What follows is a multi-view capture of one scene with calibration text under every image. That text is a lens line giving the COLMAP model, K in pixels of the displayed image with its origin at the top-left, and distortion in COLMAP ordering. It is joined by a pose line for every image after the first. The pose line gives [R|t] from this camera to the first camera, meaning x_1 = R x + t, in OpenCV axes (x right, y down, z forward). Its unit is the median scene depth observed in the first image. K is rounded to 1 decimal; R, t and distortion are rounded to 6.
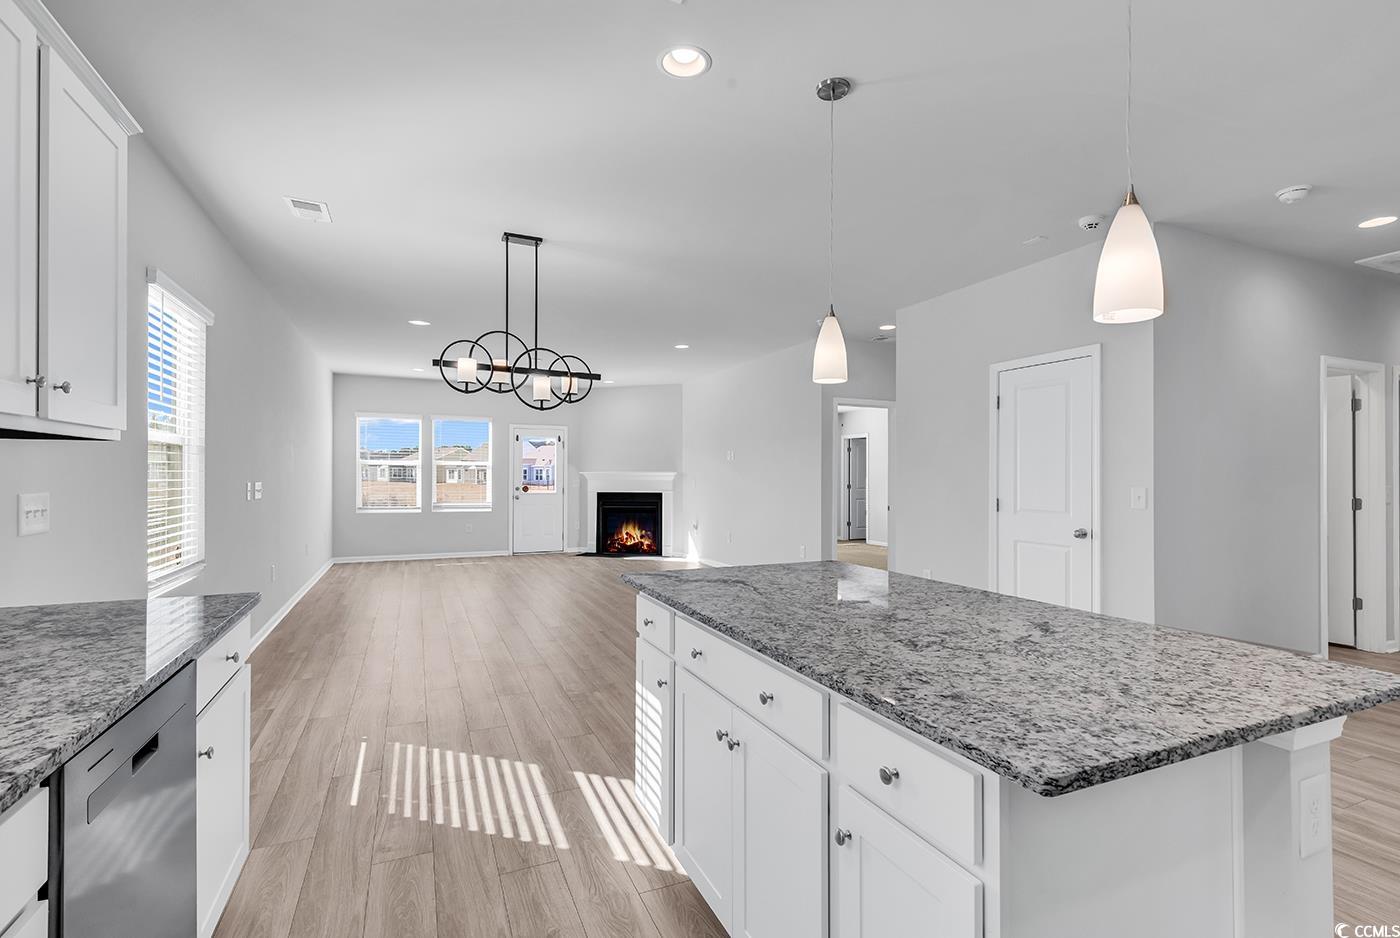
lens RADIAL K [[662.9, 0, 700.1], [0, 662.9, 465.1], [0, 0, 1]] dist [0.004898, 0.000252]
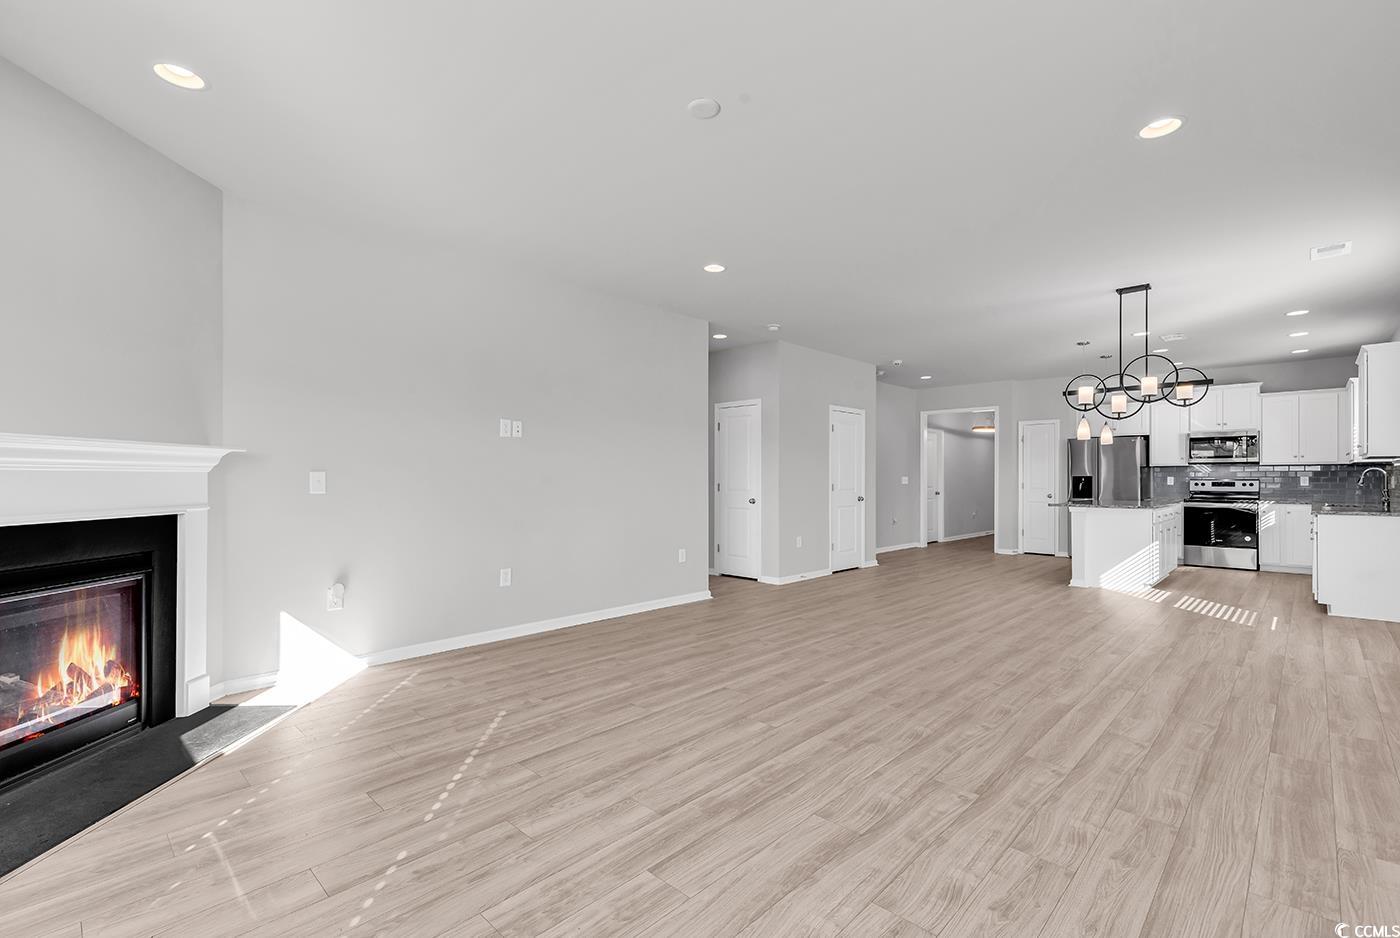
lens RADIAL K [[633.9, 0, 698.8], [0, 633.9, 452.3], [0, 0, 1]] dist [0.003463, 0.002320]
pose [[-0.368827, 0.032576, 0.928927, -0.530266], [-0.017914, 0.998951, -0.042145, 0.024444], [-0.929325, -0.032185, -0.367856, 1.041301]]
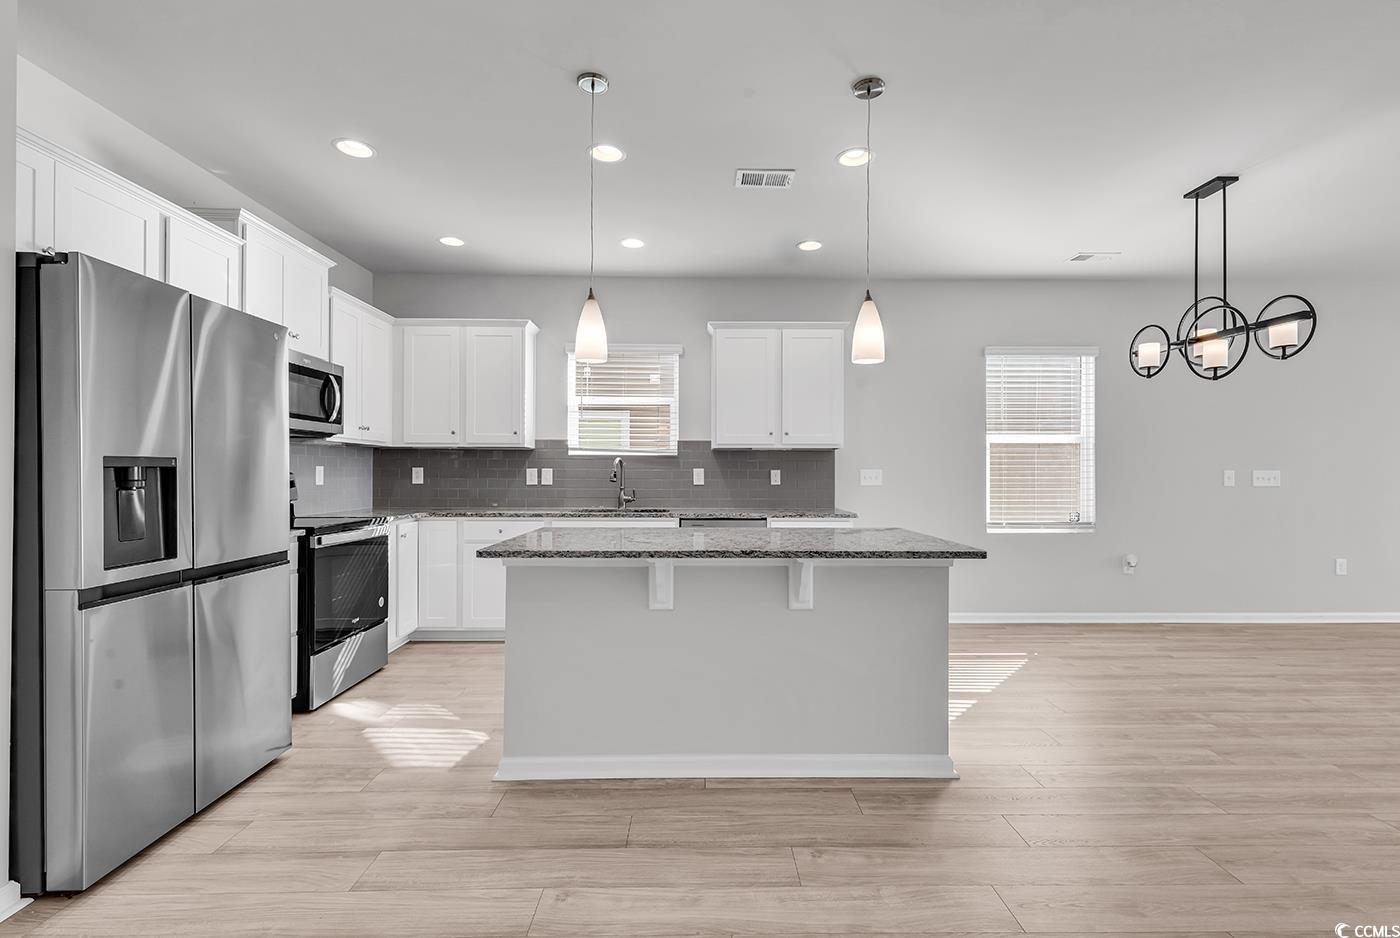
lens RADIAL K [[633.9, 0, 721.2], [0, 633.9, 468.0], [0, 0, 1]] dist [0.003463, 0.002320]
pose [[-0.374738, -0.012887, -0.927041, 0.338369], [0.009068, 0.999805, -0.017564, 0.017550], [0.927086, -0.014989, -0.374548, 0.322589]]
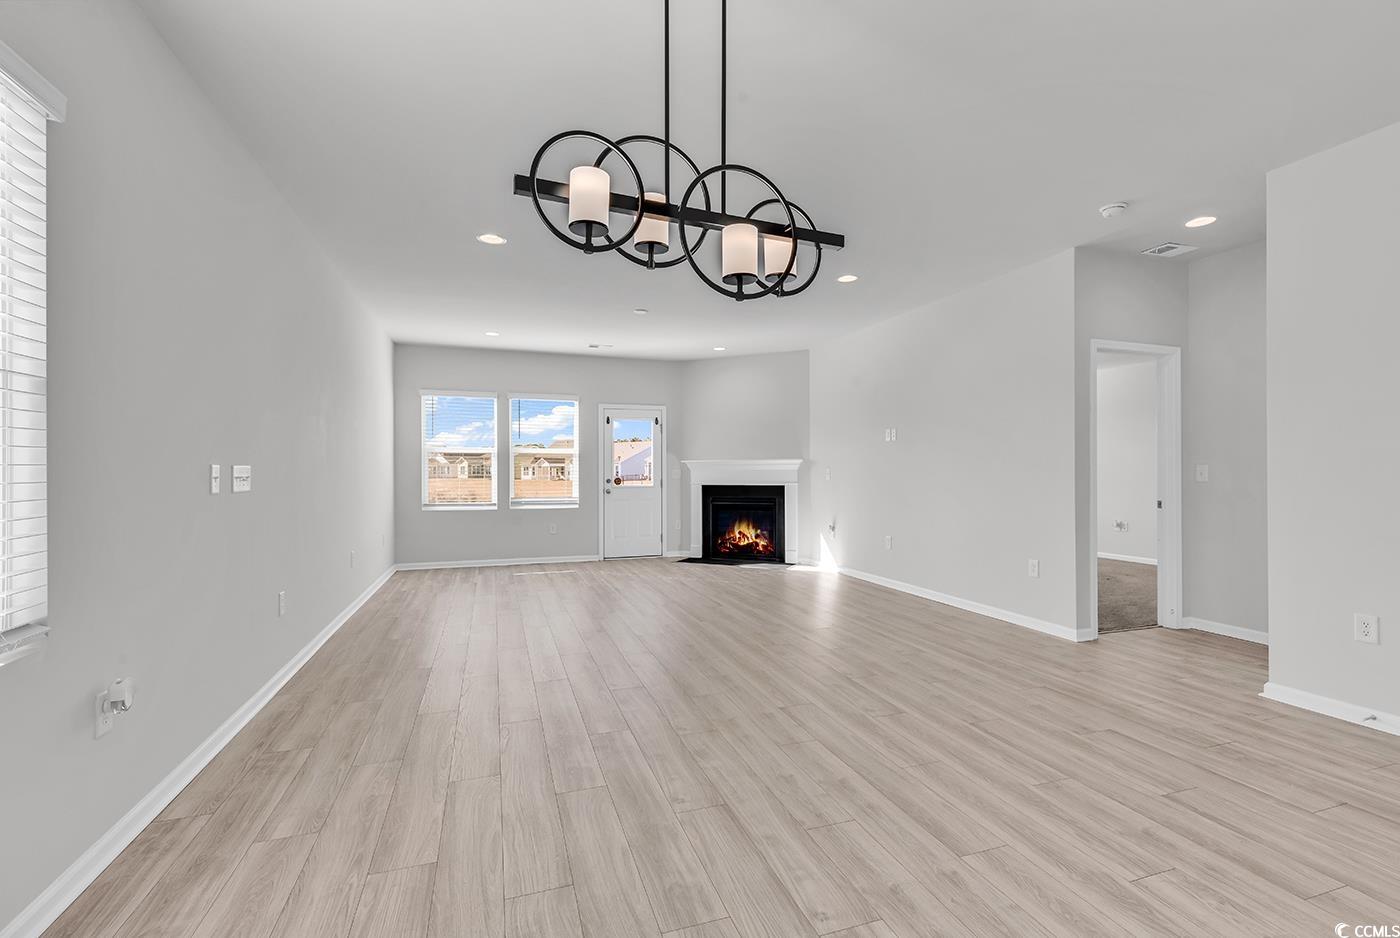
lens RADIAL K [[633.9, 0, 702.8], [0, 633.9, 459.7], [0, 0, 1]] dist [0.003463, 0.002320]
pose [[0.996330, -0.008098, -0.085207, -0.101855], [0.007815, 0.999963, -0.003652, 0.014661], [0.085234, 0.002973, 0.996357, 0.246211]]
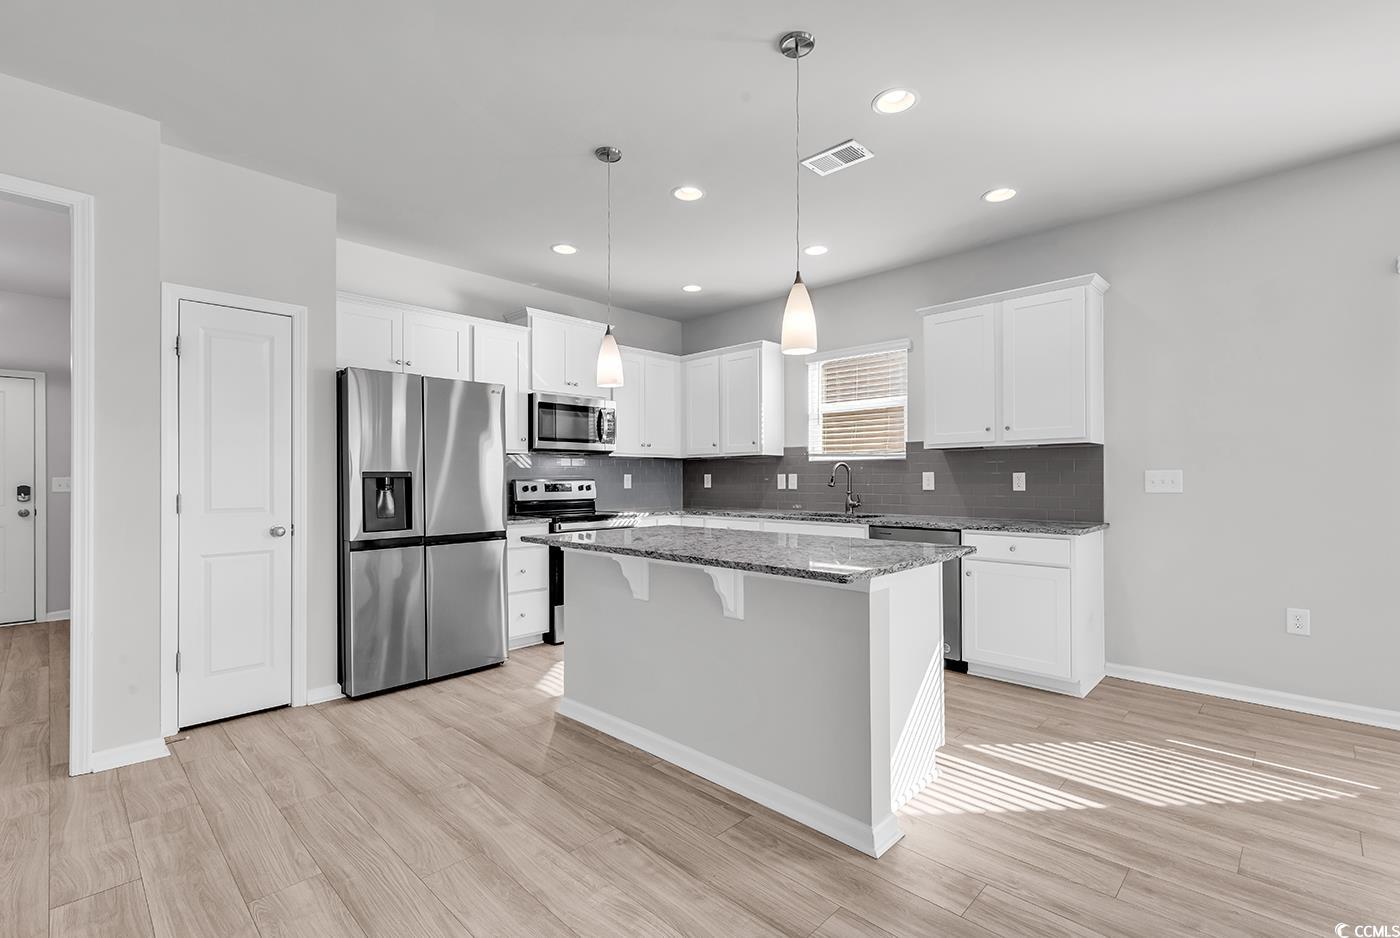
lens RADIAL K [[633.9, 0, 734.3], [0, 633.9, 482.0], [0, 0, 1]] dist [0.003463, 0.002320]
pose [[-0.920519, 0.002388, -0.390689, 0.172343], [0.008114, 0.999883, -0.013004, 0.021252], [0.390612, -0.015141, -0.920431, 0.496515]]
